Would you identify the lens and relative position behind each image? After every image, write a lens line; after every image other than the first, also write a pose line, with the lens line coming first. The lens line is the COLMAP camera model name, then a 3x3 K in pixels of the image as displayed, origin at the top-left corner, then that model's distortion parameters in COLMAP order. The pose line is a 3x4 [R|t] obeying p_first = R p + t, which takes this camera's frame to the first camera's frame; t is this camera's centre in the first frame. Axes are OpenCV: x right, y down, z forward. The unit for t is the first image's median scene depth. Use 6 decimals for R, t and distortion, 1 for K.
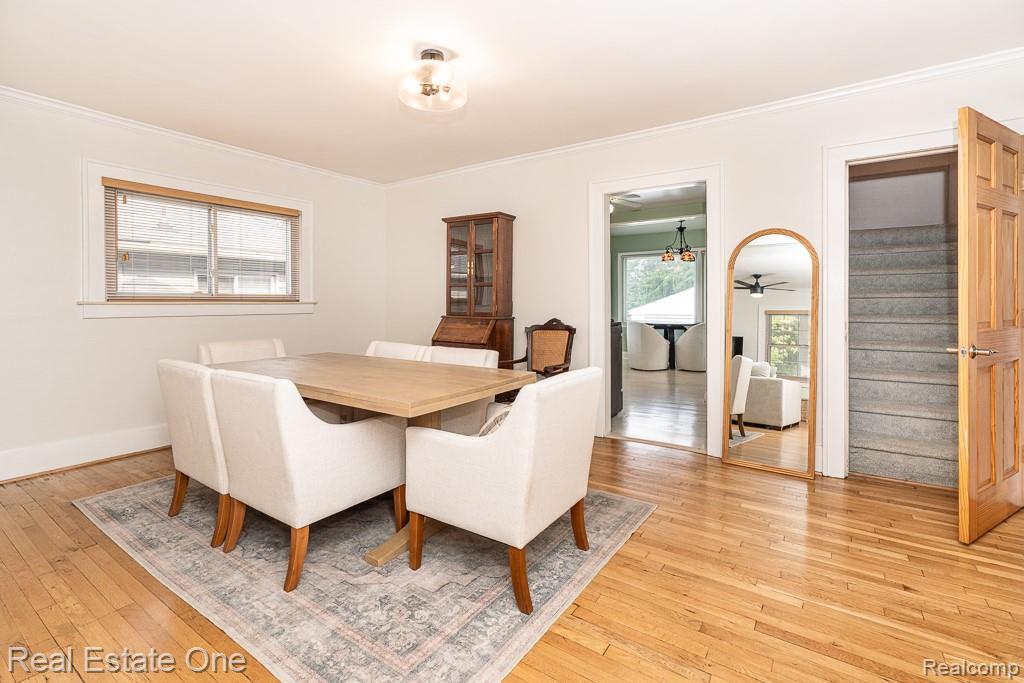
lens RADIAL K [[468.3, 0, 506.1], [0, 468.3, 310.2], [0, 0, 1]] dist [0.004056, 0.001341]
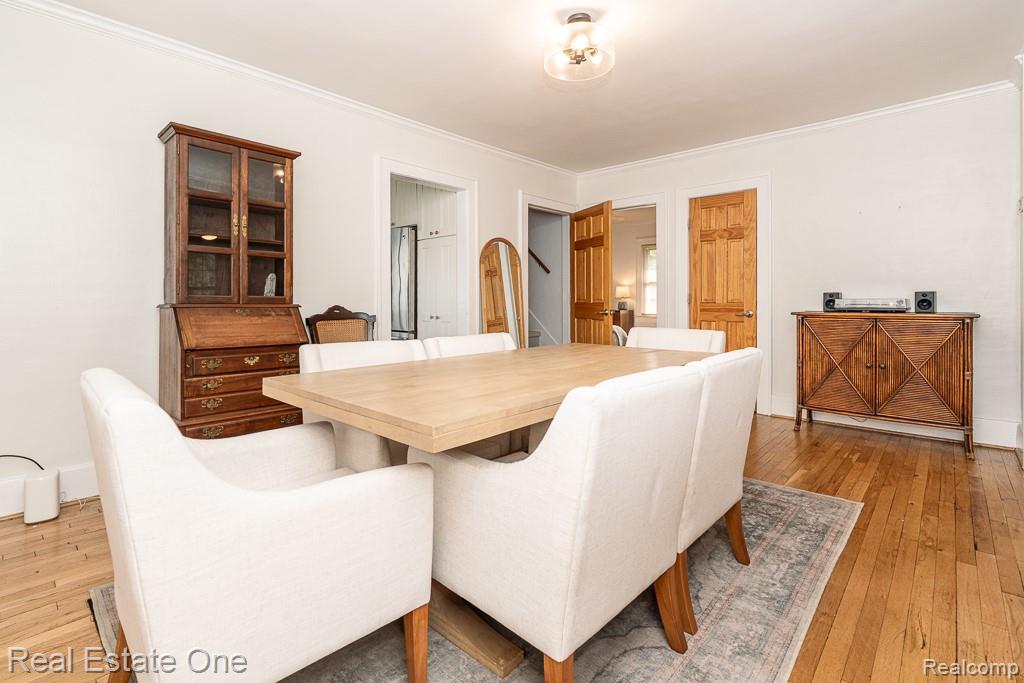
lens RADIAL K [[468.3, 0, 528.1], [0, 468.3, 293.9], [0, 0, 1]] dist [0.004056, 0.001341]
pose [[0.125514, 0.006488, 0.992071, -0.655126], [0.020294, 0.999753, -0.009106, 0.011326], [-0.991884, 0.021276, 0.125351, 0.571824]]
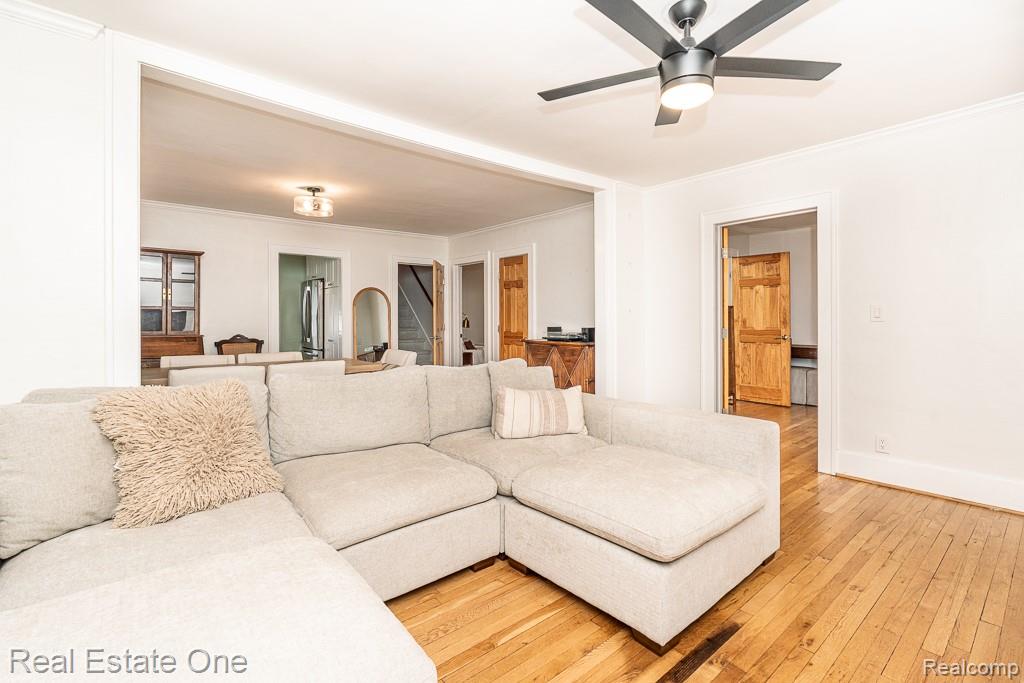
lens RADIAL K [[468.3, 0, 513.9], [0, 468.3, 316.5], [0, 0, 1]] dist [0.004056, 0.001341]
pose [[0.261436, 0.001826, 0.965219, -1.012146], [0.019524, 0.999784, -0.007180, -0.010124], [-0.965023, 0.020722, 0.261344, -0.138626]]
